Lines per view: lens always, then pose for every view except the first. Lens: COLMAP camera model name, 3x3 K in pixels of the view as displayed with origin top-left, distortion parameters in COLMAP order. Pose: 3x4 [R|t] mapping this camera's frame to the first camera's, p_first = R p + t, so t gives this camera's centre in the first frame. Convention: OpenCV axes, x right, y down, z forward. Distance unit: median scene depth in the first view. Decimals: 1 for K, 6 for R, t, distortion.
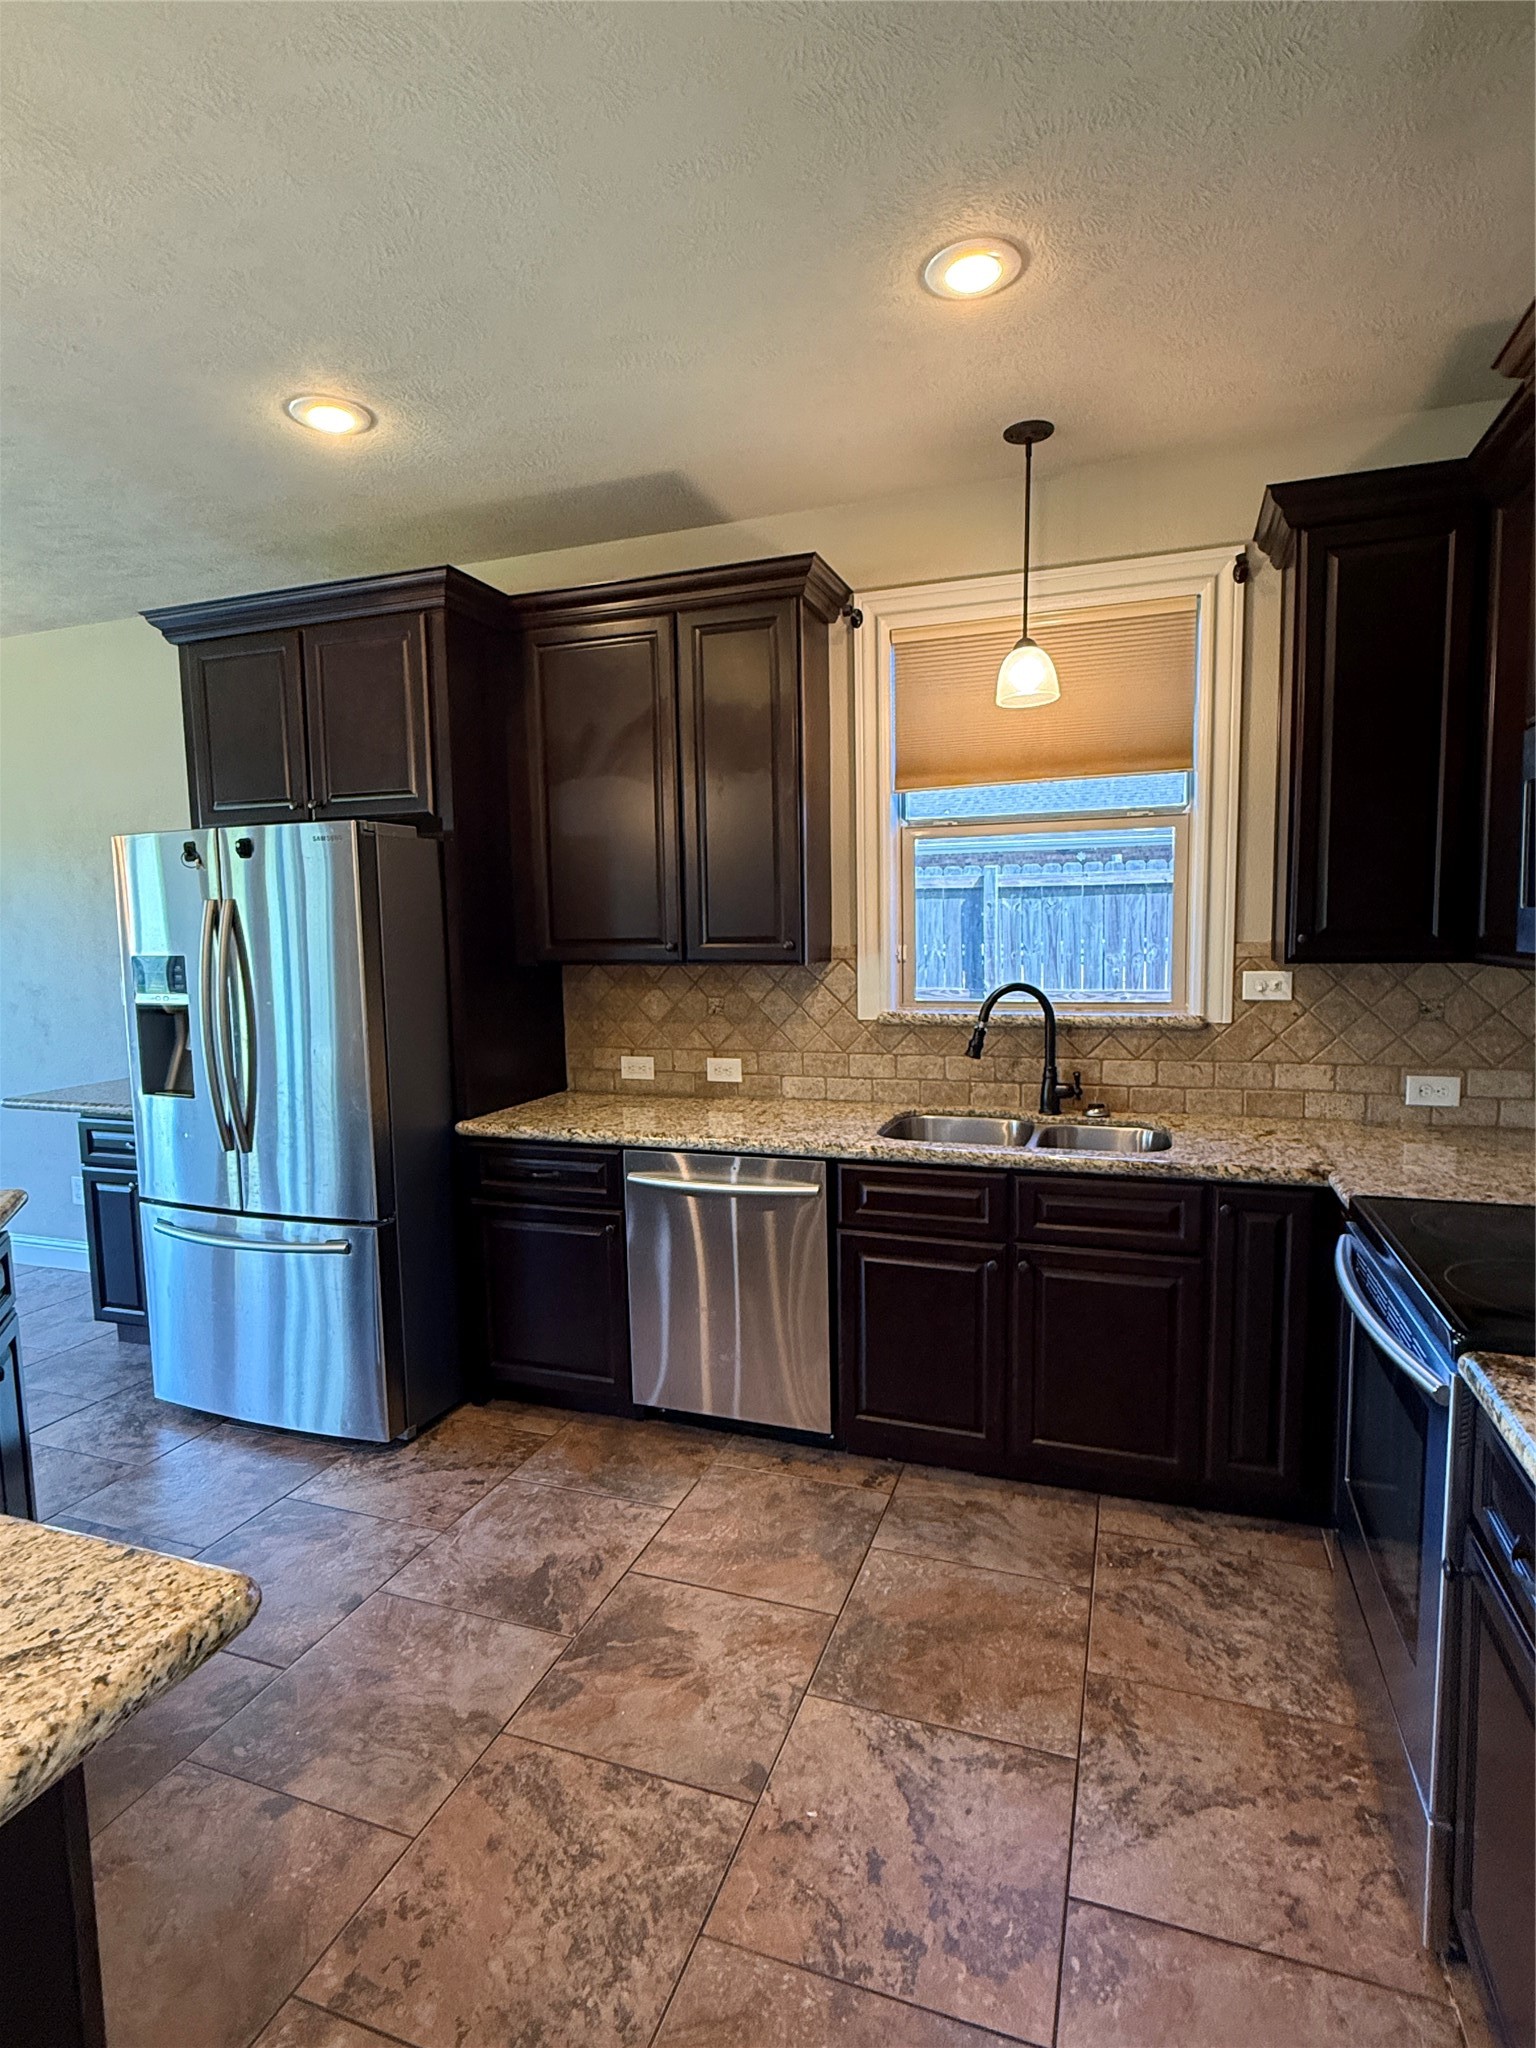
lens RADIAL K [[1043.6, 0, 774.1], [0, 1043.6, 1026.0], [0, 0, 1]] dist [0.004280, 0.000252]
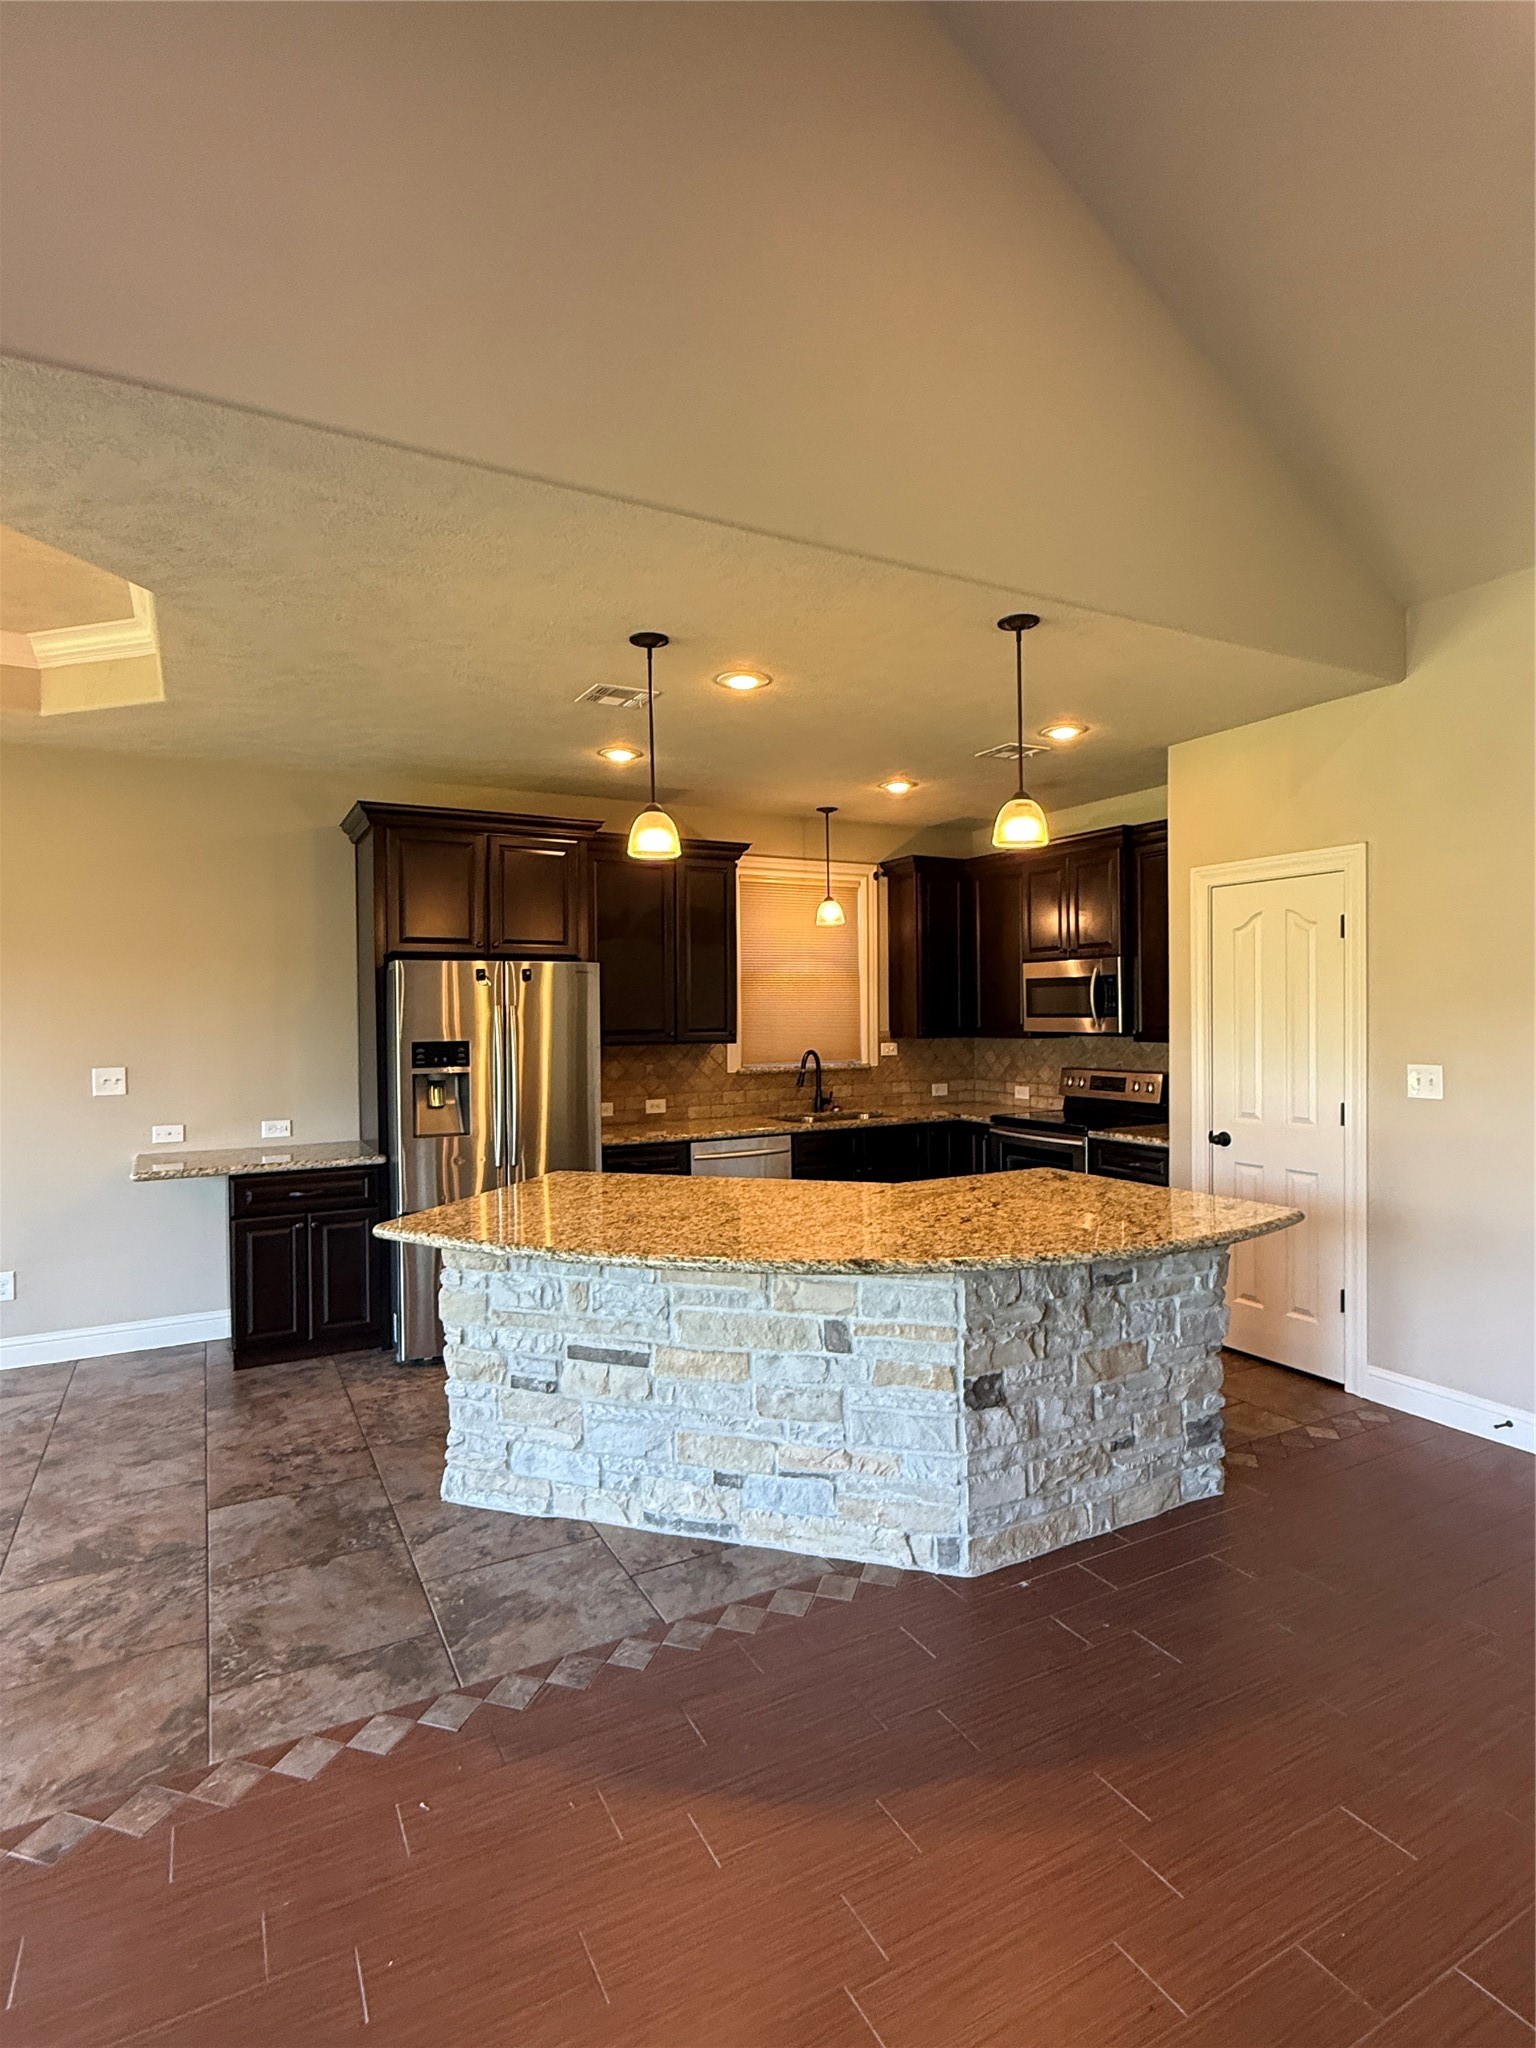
lens RADIAL K [[1043.6, 0, 770.1], [0, 1043.6, 1020.6], [0, 0, 1]] dist [0.004280, 0.000252]
pose [[0.665765, 0.004406, 0.746148, -1.383621], [0.069361, 0.995287, -0.067766, 0.035578], [-0.742930, 0.096869, 0.662322, -0.338904]]
